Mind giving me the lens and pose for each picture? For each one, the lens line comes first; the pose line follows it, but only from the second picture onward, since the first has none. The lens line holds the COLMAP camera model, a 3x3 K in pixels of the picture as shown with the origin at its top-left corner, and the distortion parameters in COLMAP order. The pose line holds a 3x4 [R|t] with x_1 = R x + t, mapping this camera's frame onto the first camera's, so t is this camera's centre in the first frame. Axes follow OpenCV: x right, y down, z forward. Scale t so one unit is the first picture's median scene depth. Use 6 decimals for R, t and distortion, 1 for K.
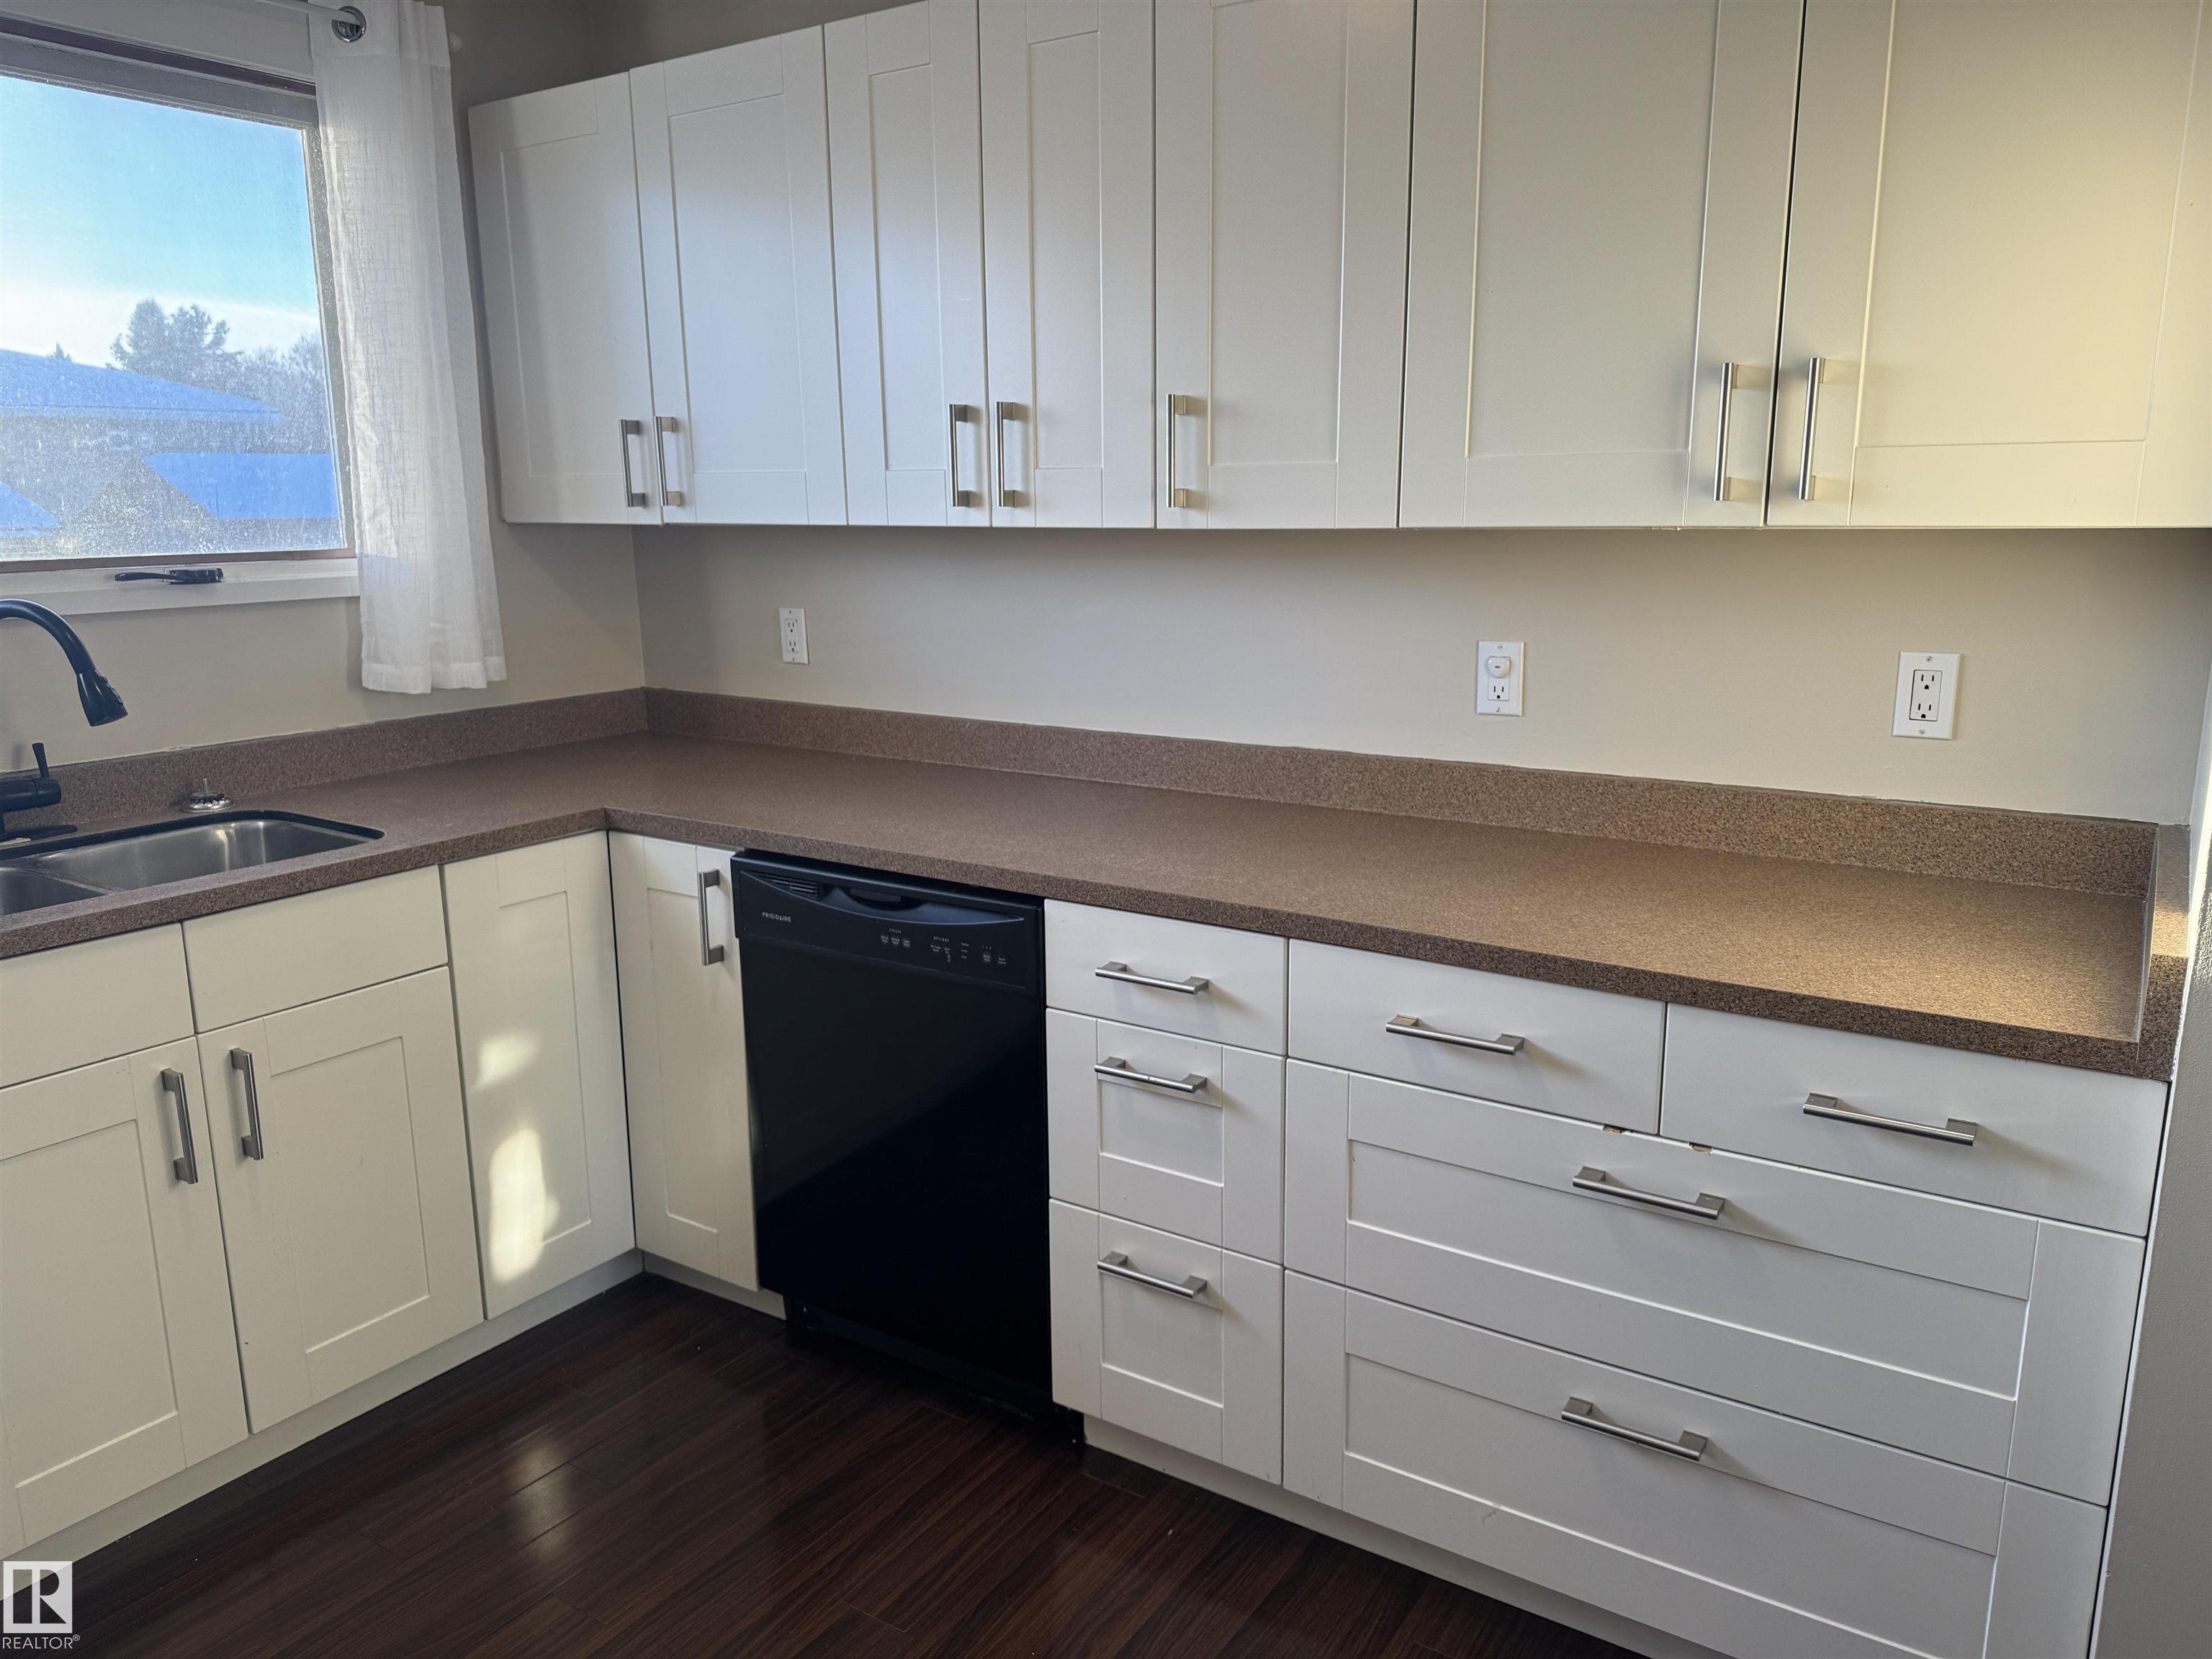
lens RADIAL K [[1543.0, 0, 1113.2], [0, 1543.0, 818.8], [0, 0, 1]] dist [0.112061, -0.156037]
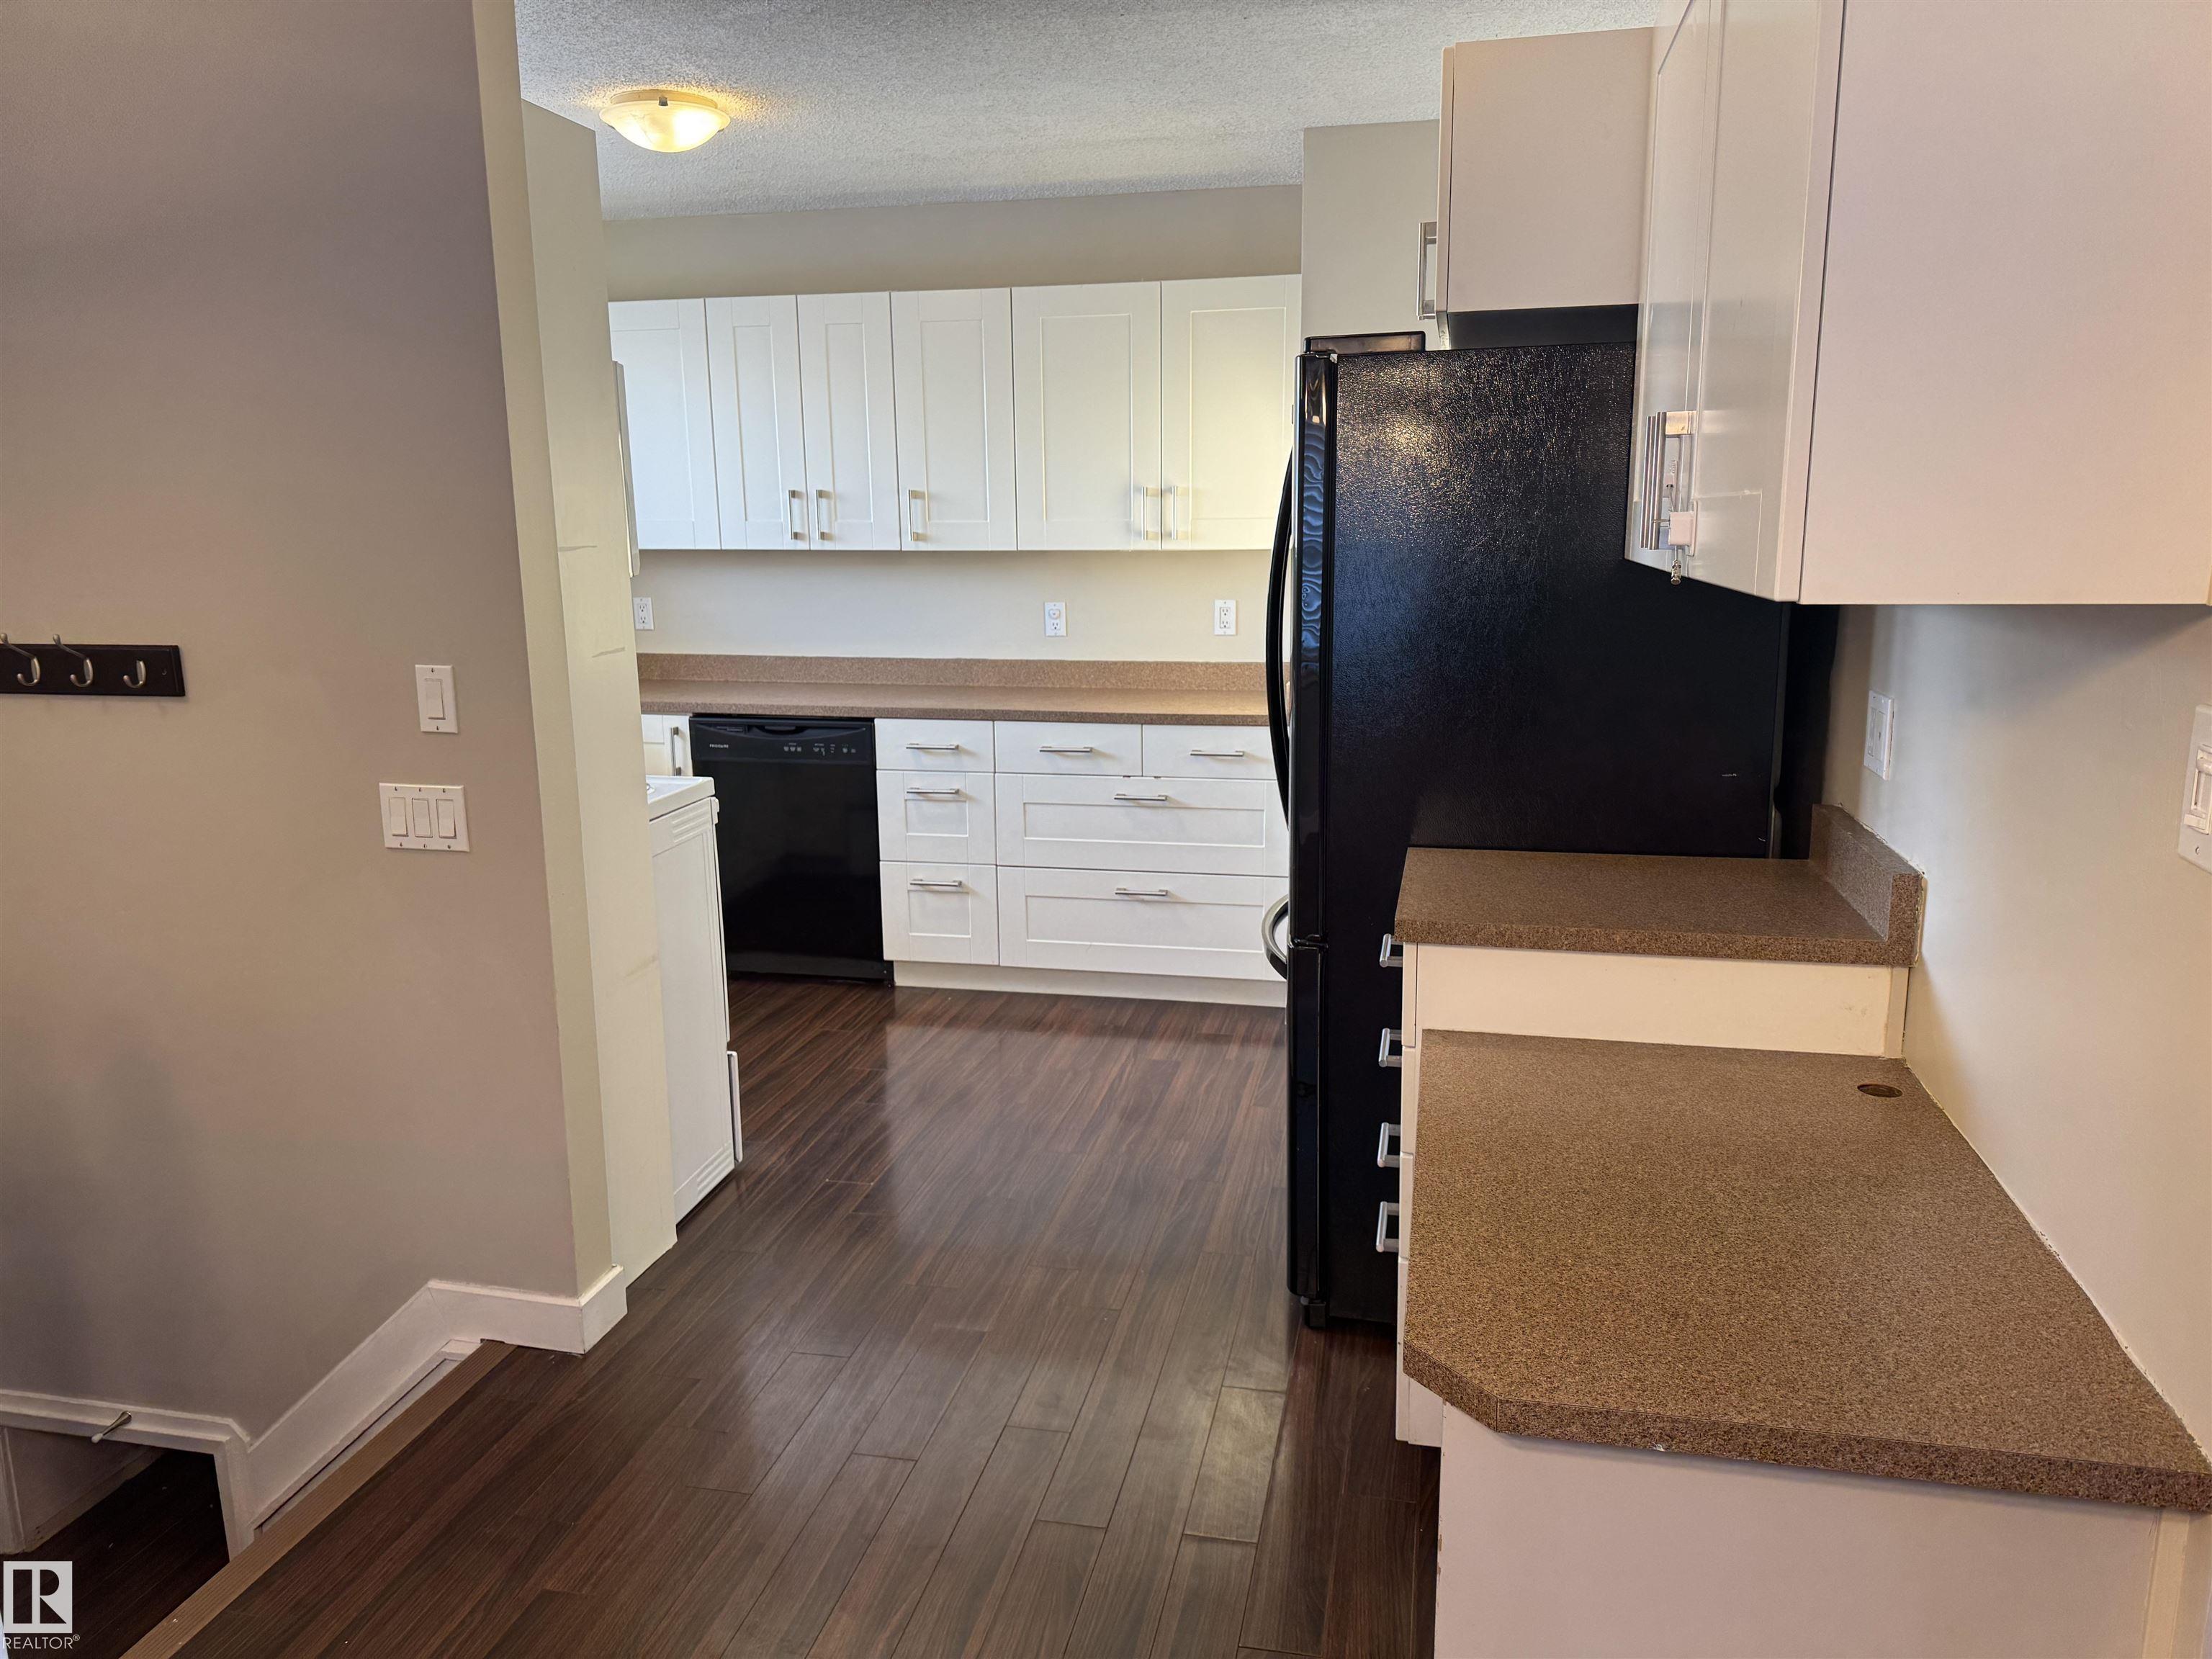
lens RADIAL K [[1543.0, 0, 1113.2], [0, 1543.0, 818.8], [0, 0, 1]] dist [0.112061, -0.156037]
pose [[0.932886, -0.067369, 0.353814, -0.502818], [0.073171, 0.997315, -0.003029, 0.219205], [-0.352660, 0.028714, 0.935311, -1.142711]]
